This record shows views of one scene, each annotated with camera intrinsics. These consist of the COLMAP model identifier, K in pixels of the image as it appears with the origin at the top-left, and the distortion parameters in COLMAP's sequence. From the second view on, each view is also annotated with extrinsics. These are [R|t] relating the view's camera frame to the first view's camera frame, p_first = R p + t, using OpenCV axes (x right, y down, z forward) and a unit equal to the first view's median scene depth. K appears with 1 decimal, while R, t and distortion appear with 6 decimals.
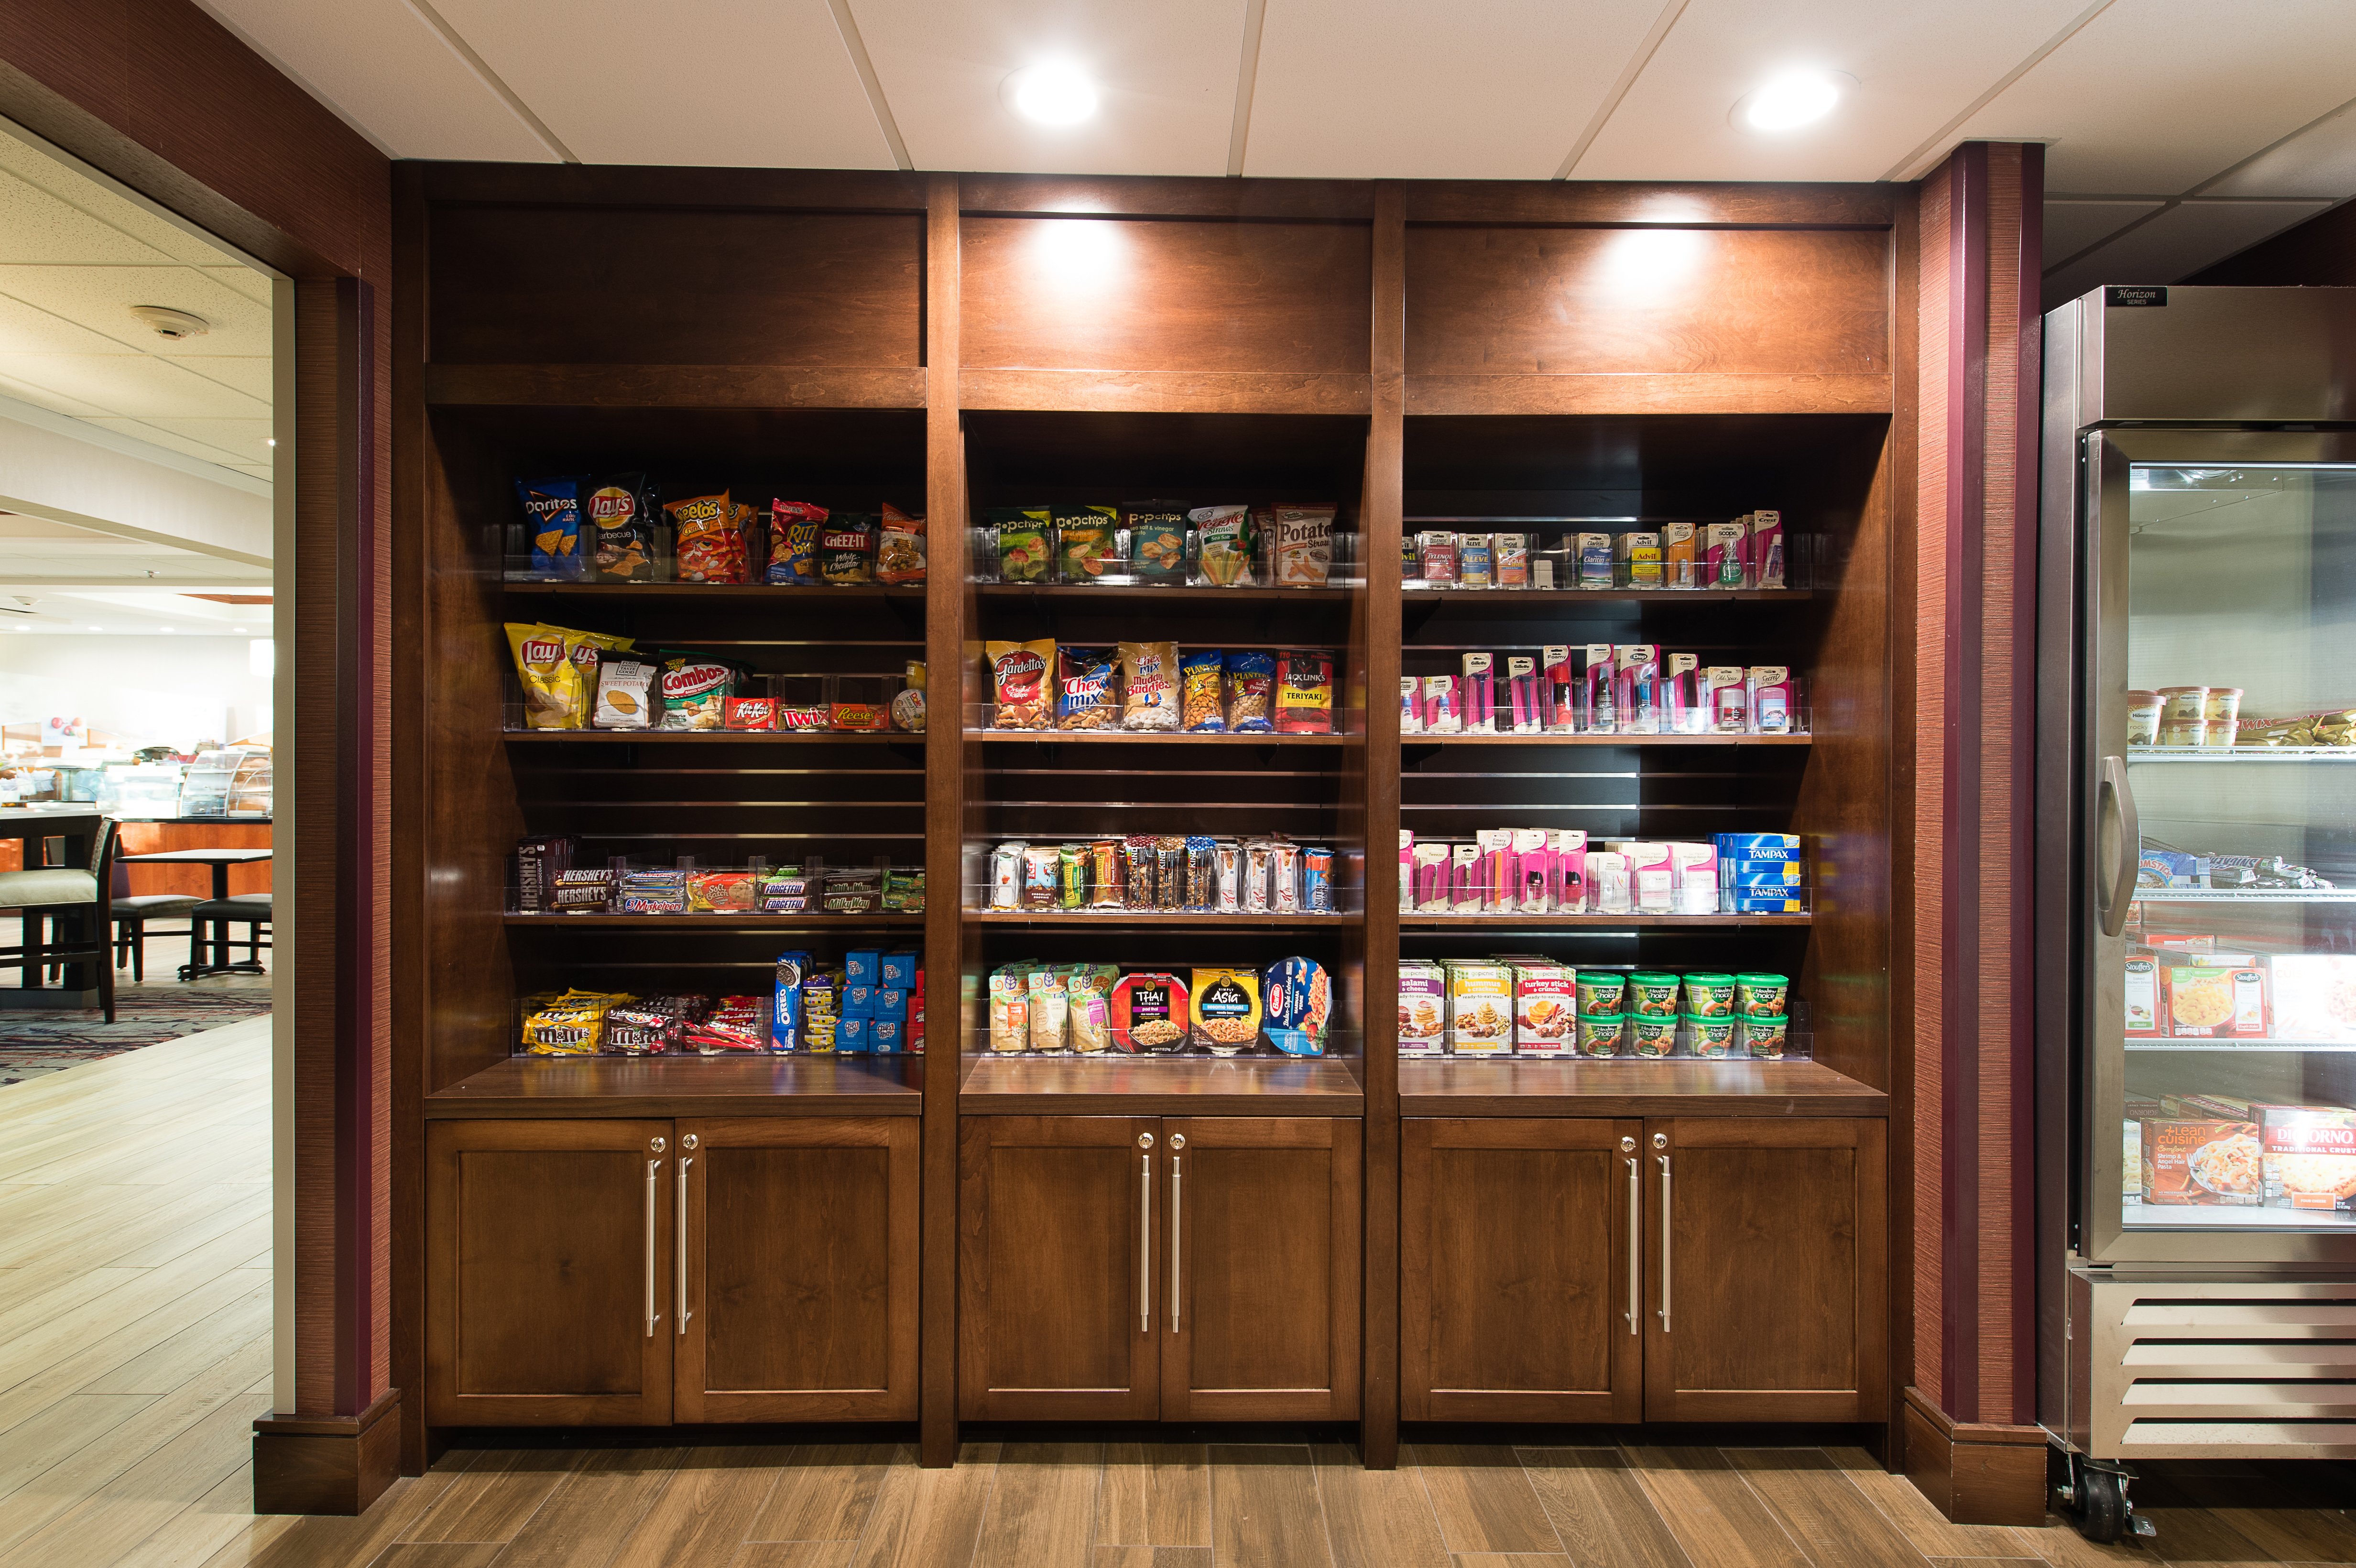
lens RADIAL K [[1158.8, 0, 1175.6], [0, 1158.8, 783.5], [0, 0, 1]] dist [0.009261, 0.000053]
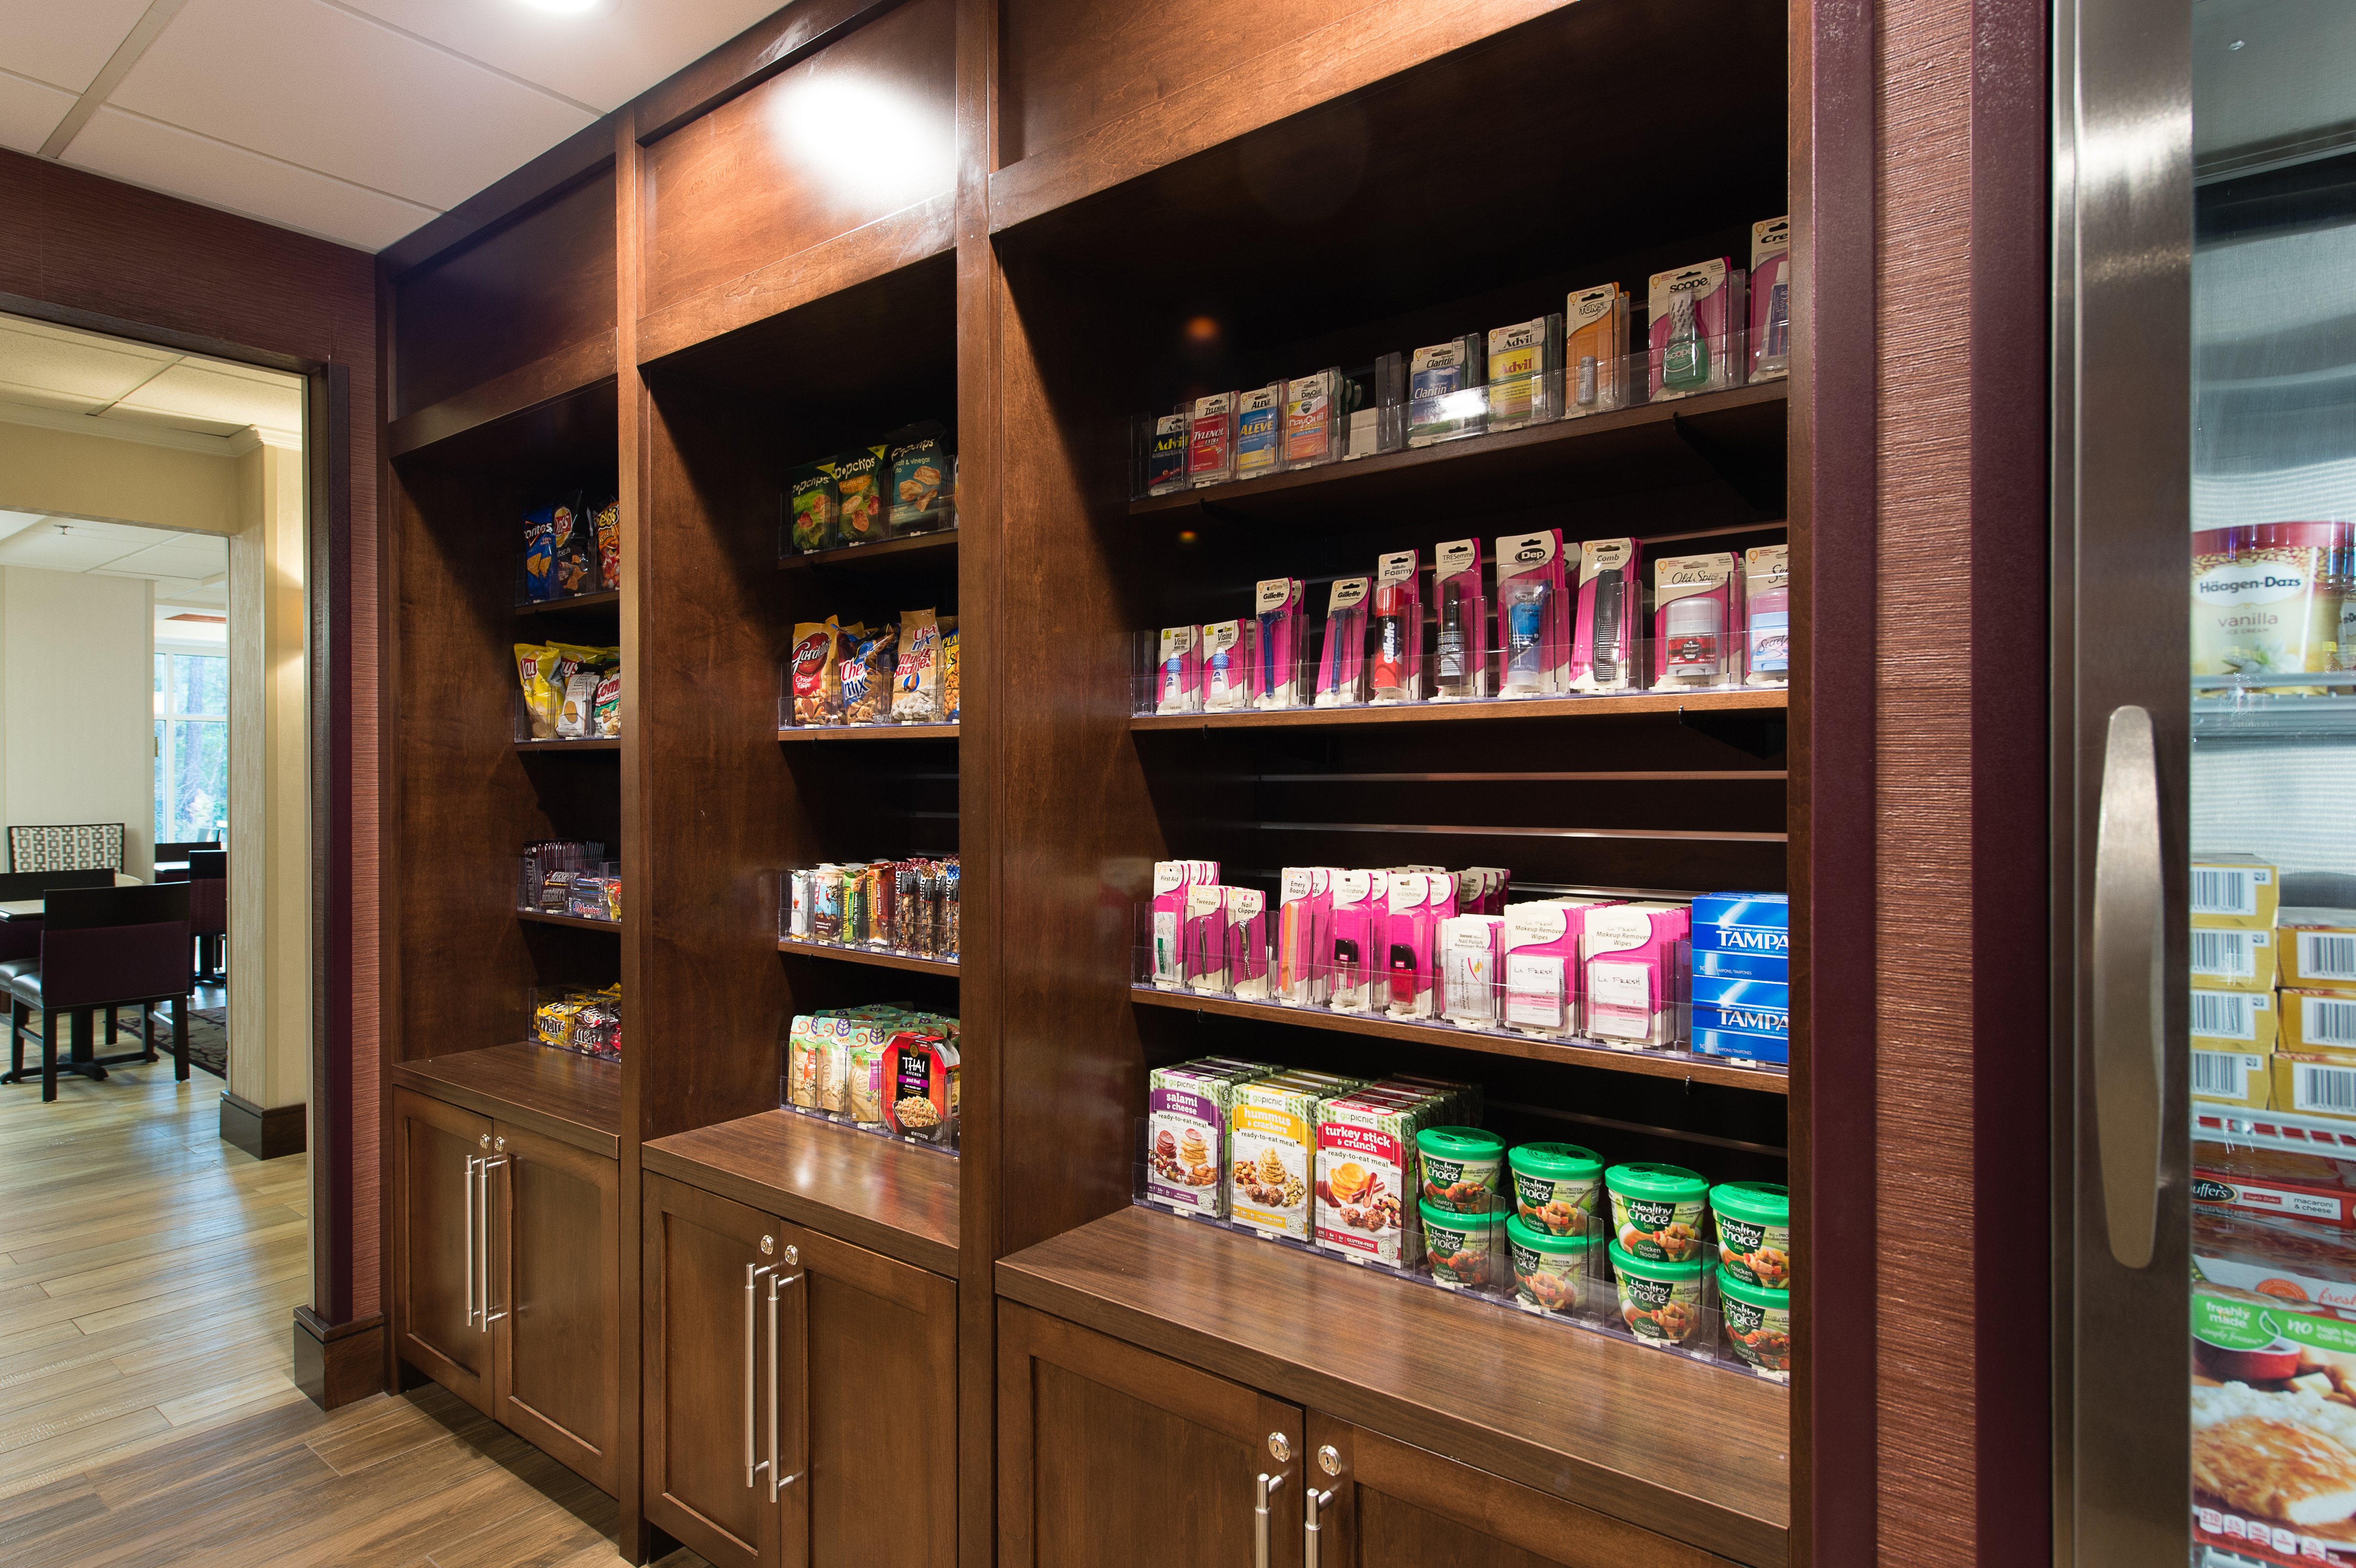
lens RADIAL K [[1281.1, 0, 1173.0], [0, 1281.1, 779.3], [0, 0, 1]] dist [0.003245, 0.000666]
pose [[0.776638, -0.004592, -0.629930, 0.654418], [-0.001181, 0.999961, -0.008746, 0.000073], [0.629946, 0.007537, 0.776603, 0.441779]]
